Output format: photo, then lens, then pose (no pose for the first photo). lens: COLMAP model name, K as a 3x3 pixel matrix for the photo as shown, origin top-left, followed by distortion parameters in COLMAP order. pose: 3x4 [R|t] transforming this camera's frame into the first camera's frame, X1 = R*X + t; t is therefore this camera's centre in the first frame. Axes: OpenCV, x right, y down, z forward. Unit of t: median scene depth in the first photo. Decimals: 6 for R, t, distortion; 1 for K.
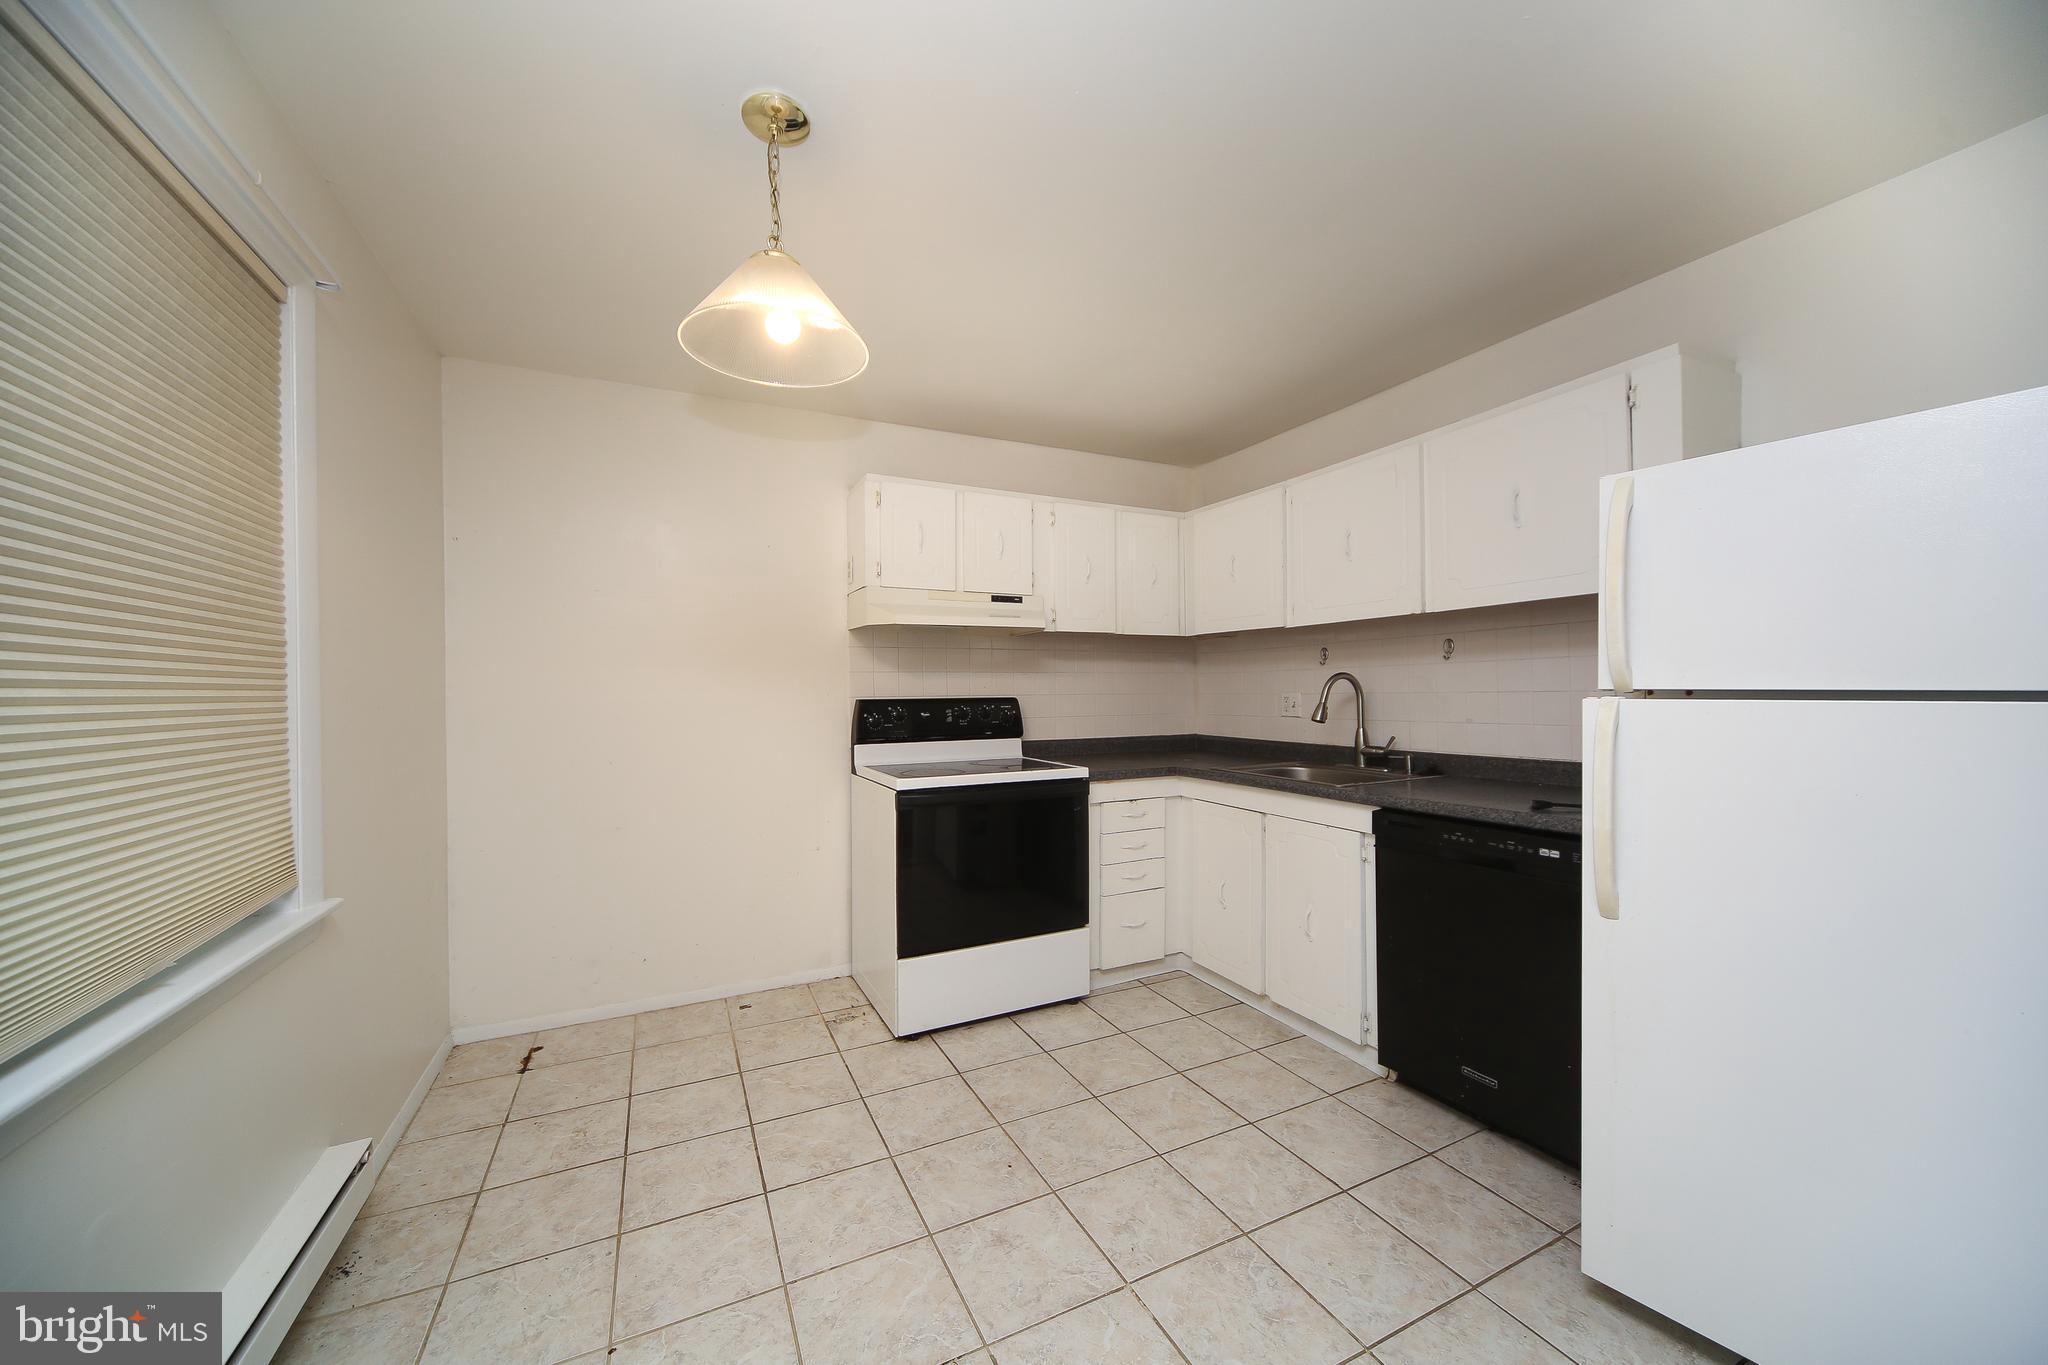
lens RADIAL K [[724.2, 0, 1024.1], [0, 724.2, 690.8], [0, 0, 1]] dist [-0.003448, 0.000935]
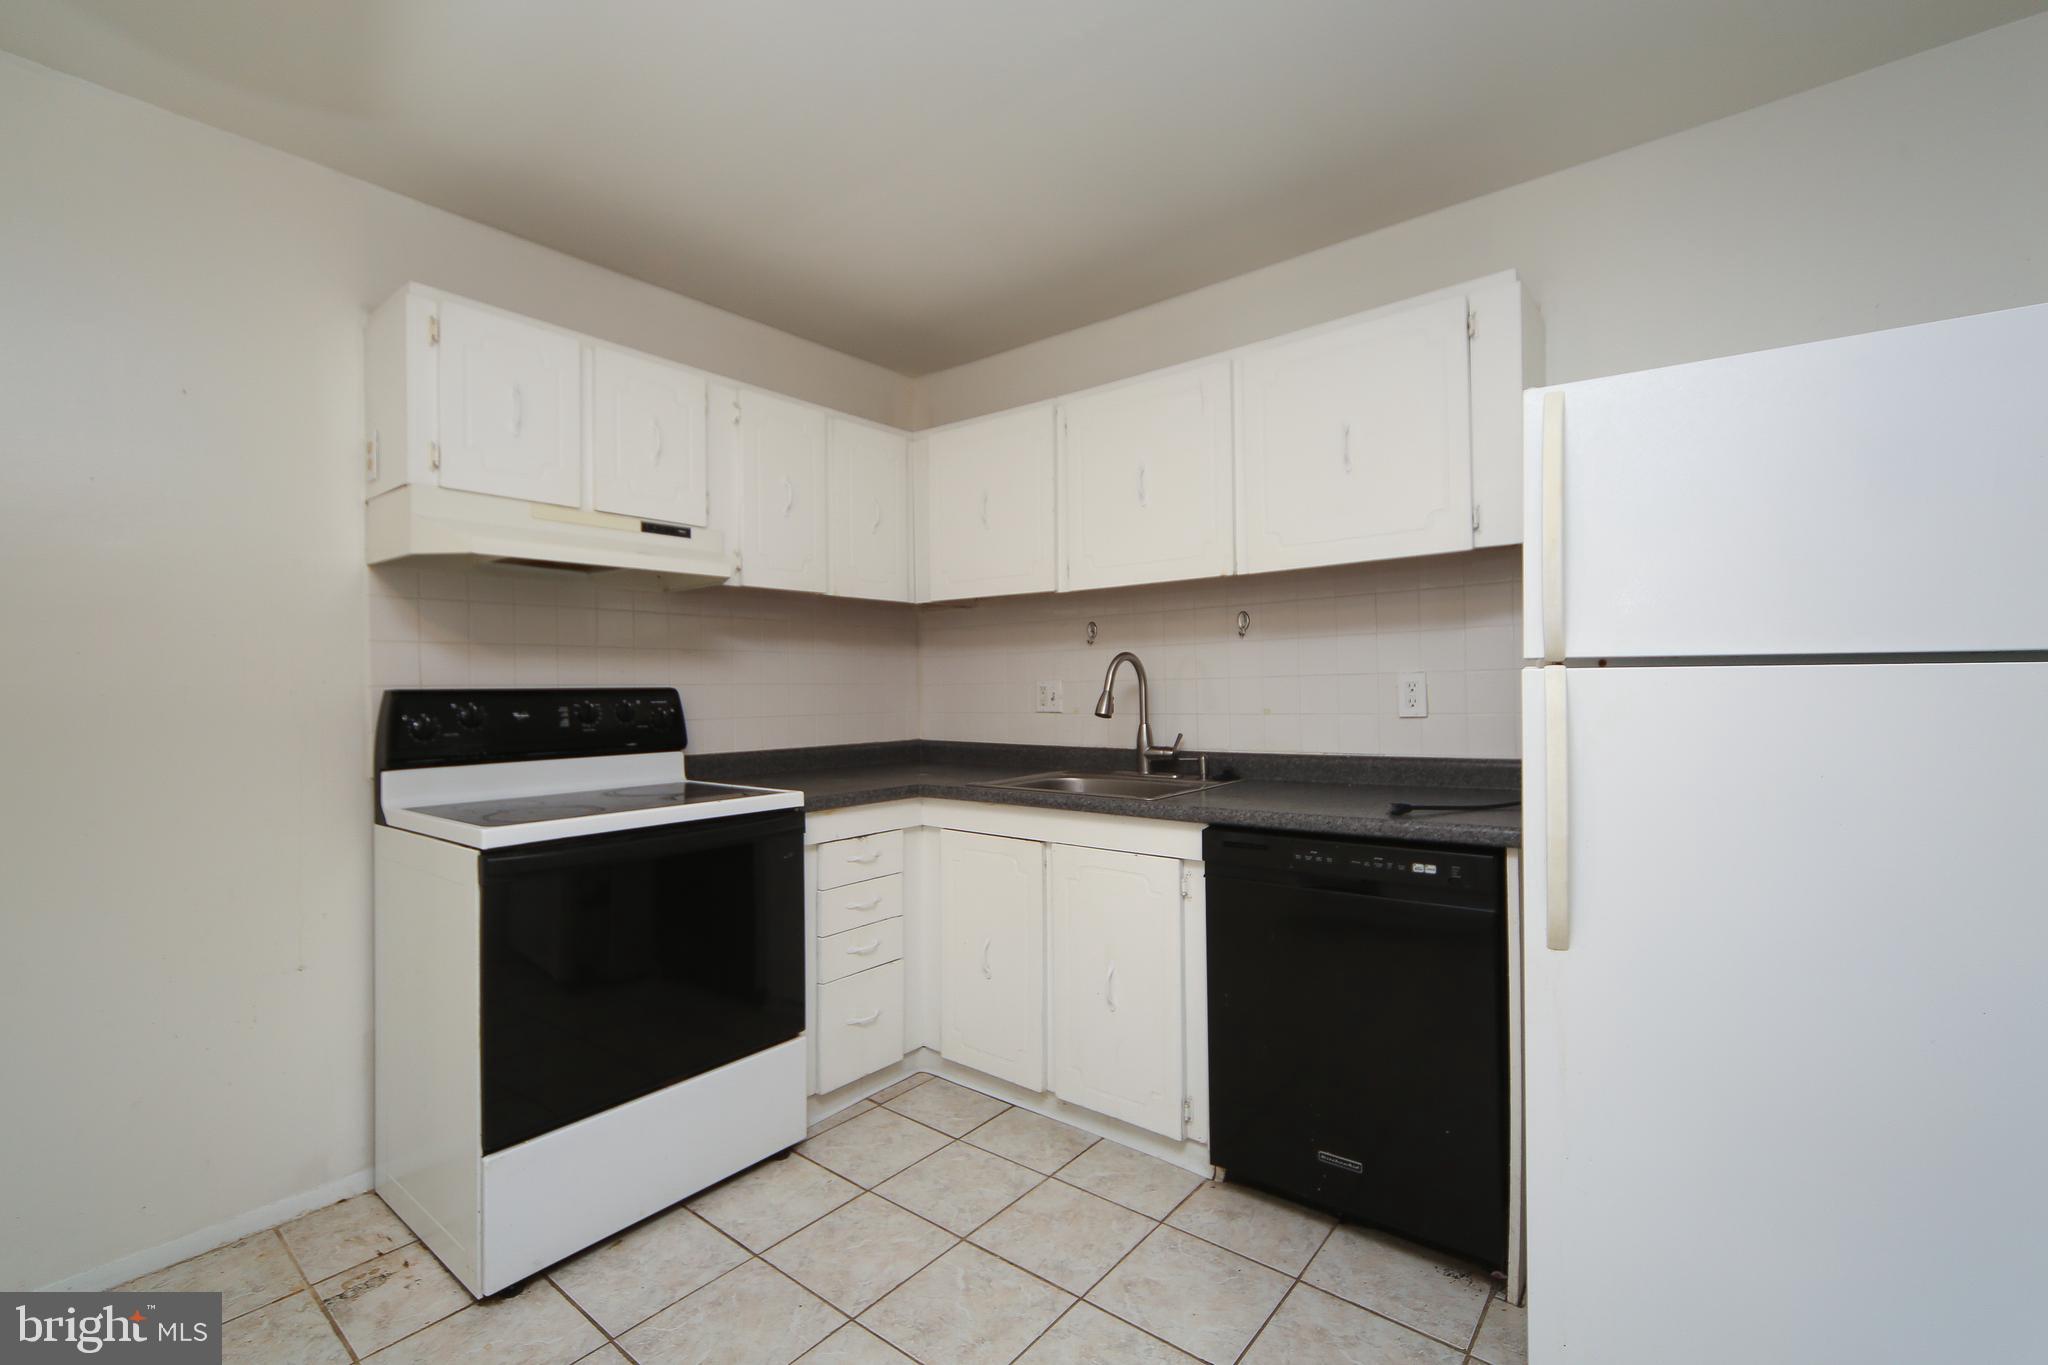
lens RADIAL K [[904.0, 0, 995.7], [0, 904.0, 682.7], [0, 0, 1]] dist [0.001545, 0.002617]
pose [[0.921319, -0.003291, 0.388794, -0.076600], [0.007432, 0.999931, -0.009148, 0.017767], [-0.388737, 0.011318, 0.921279, 0.193678]]
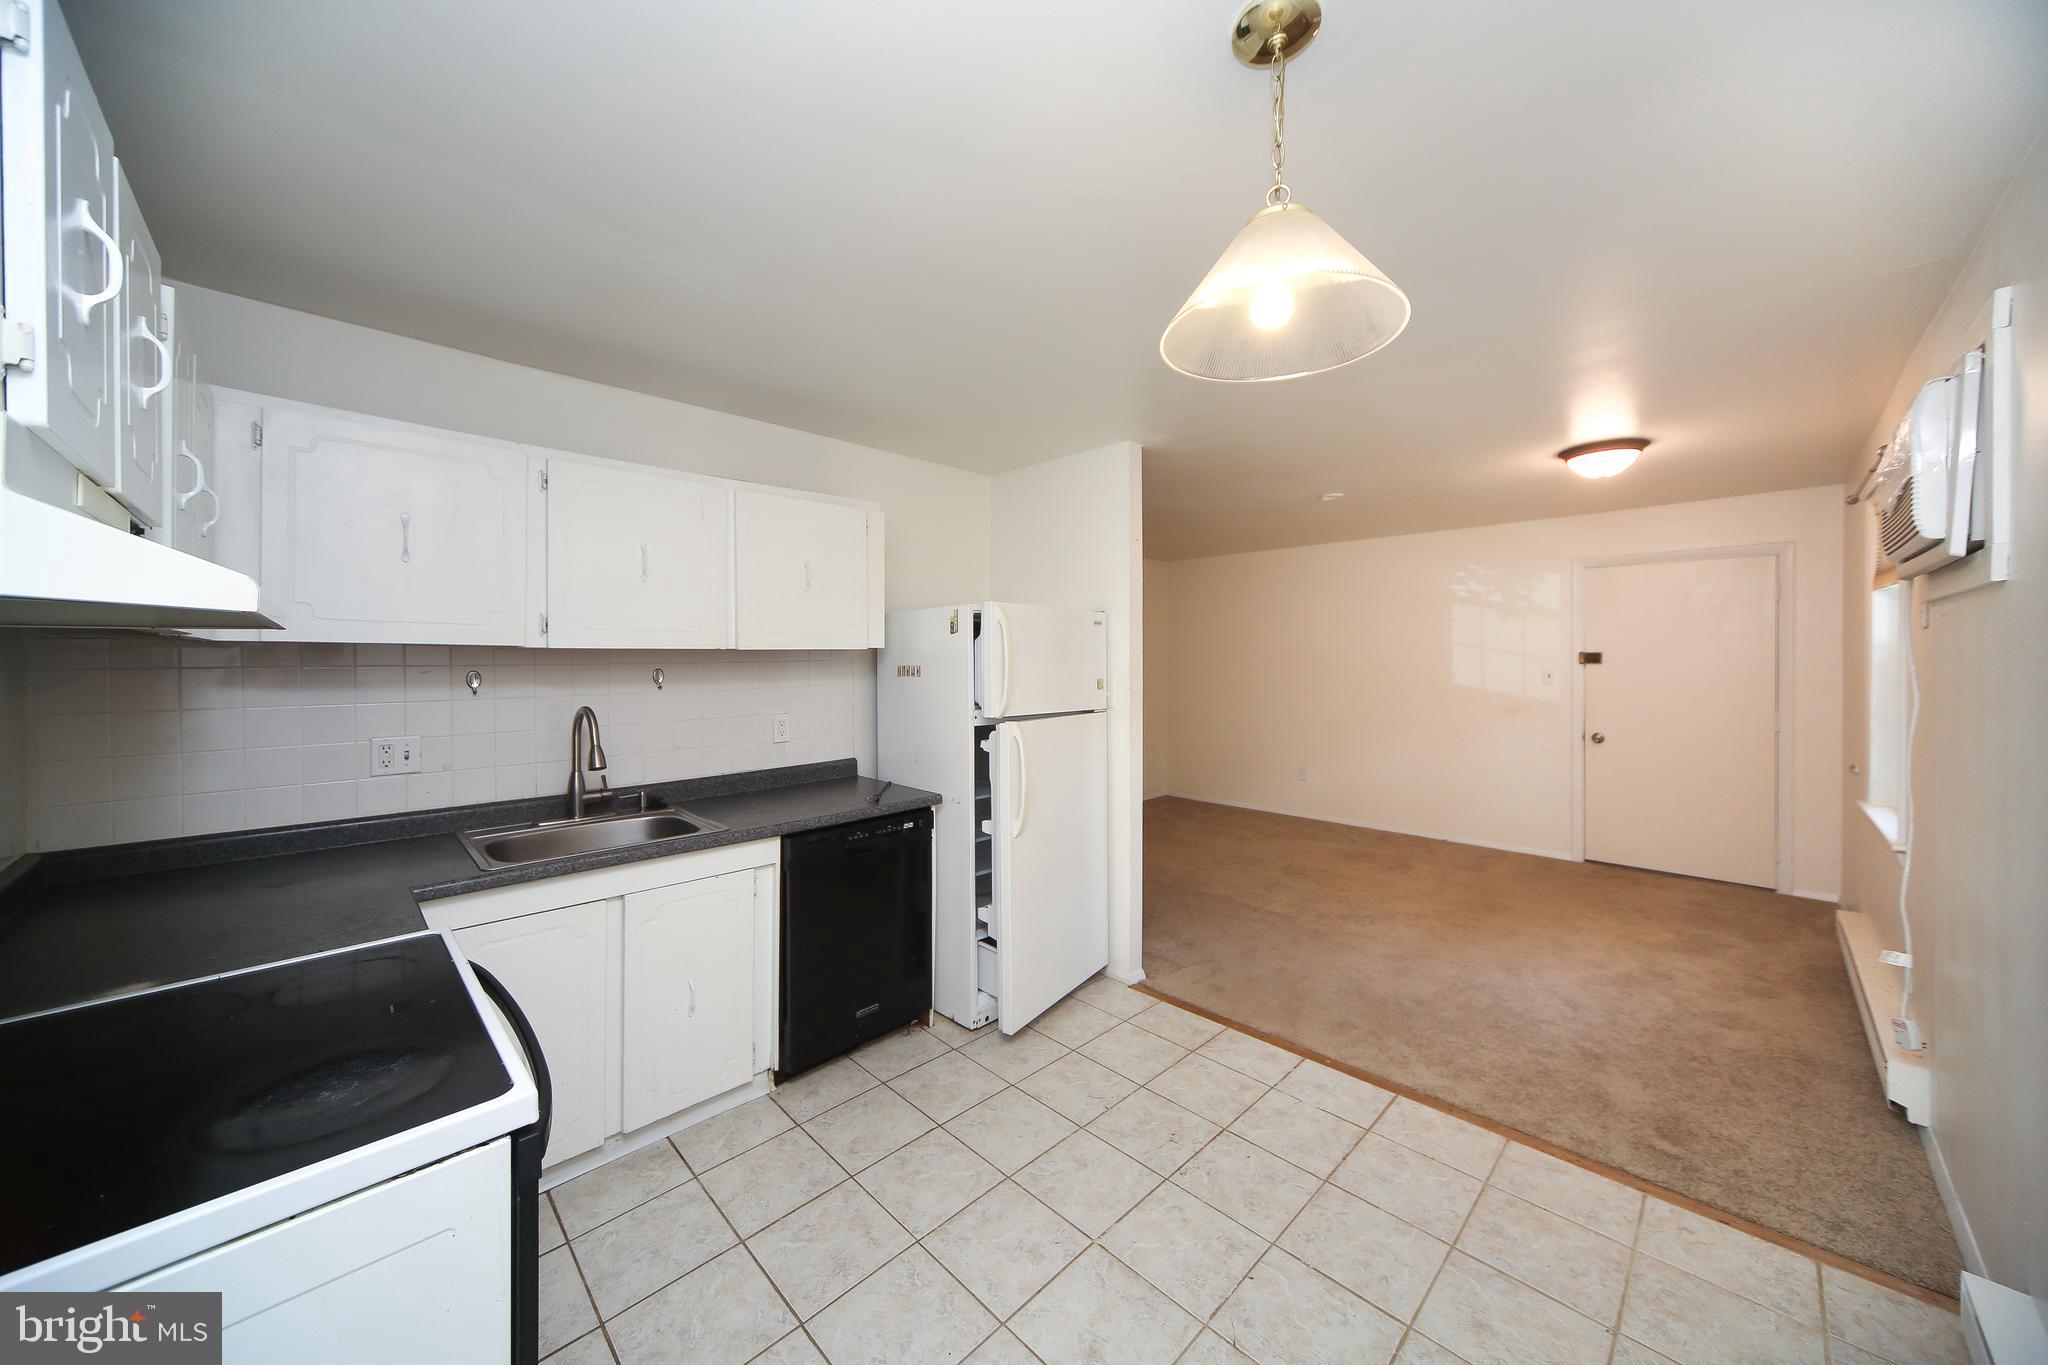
lens RADIAL K [[724.2, 0, 1041.3], [0, 724.2, 662.0], [0, 0, 1]] dist [-0.003448, 0.000935]
pose [[-0.328434, 0.003338, 0.944521, -0.603696], [0.001553, 0.999994, -0.002994, -0.085872], [-0.944526, 0.000483, -0.328437, 0.925365]]
